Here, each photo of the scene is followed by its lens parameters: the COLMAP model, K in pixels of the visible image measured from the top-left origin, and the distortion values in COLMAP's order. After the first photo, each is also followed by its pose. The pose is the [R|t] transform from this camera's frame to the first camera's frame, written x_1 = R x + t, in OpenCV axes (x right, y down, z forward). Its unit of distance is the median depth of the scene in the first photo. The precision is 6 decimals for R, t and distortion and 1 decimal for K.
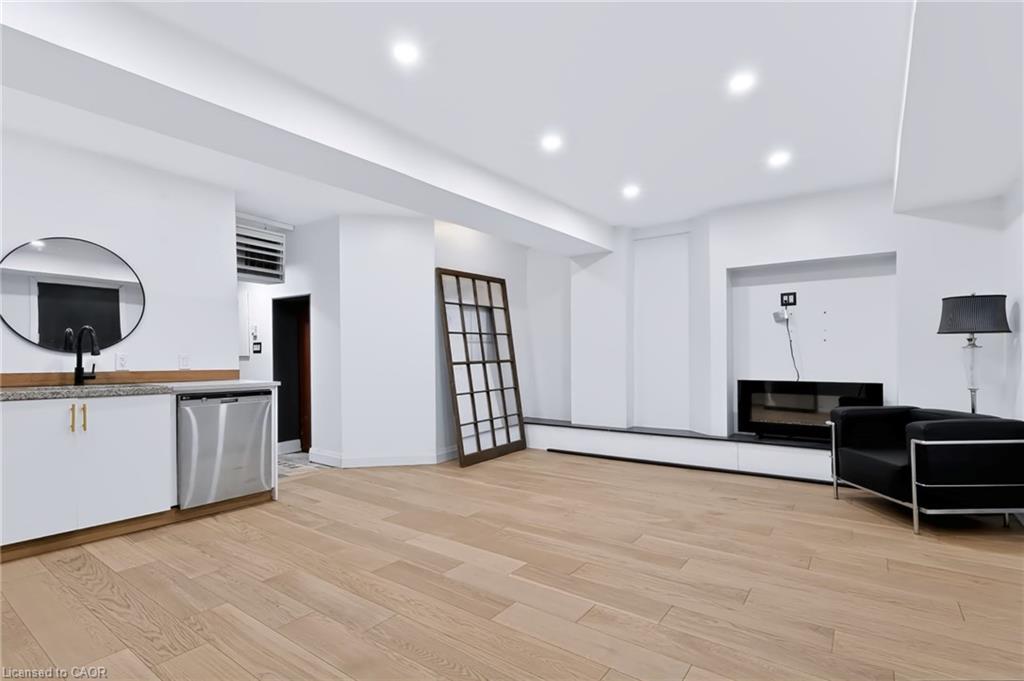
lens RADIAL K [[498.7, 0, 481.3], [0, 498.7, 360.7], [0, 0, 1]] dist [0.000690, 0.000014]
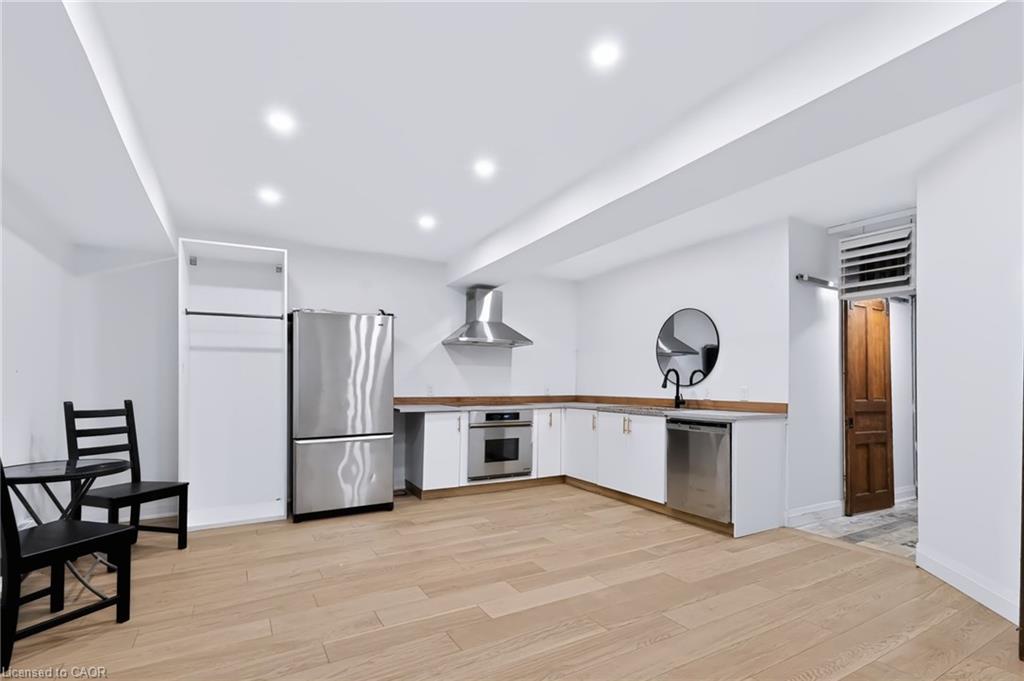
lens RADIAL K [[477.3, 0, 506.8], [0, 477.3, 386.2], [0, 0, 1]] dist [0.000405, 0.000105]
pose [[-0.366247, 0.001460, -0.930516, 0.726871], [-0.012422, 0.999902, 0.006458, -0.018893], [0.930435, 0.013925, -0.366193, 1.088276]]
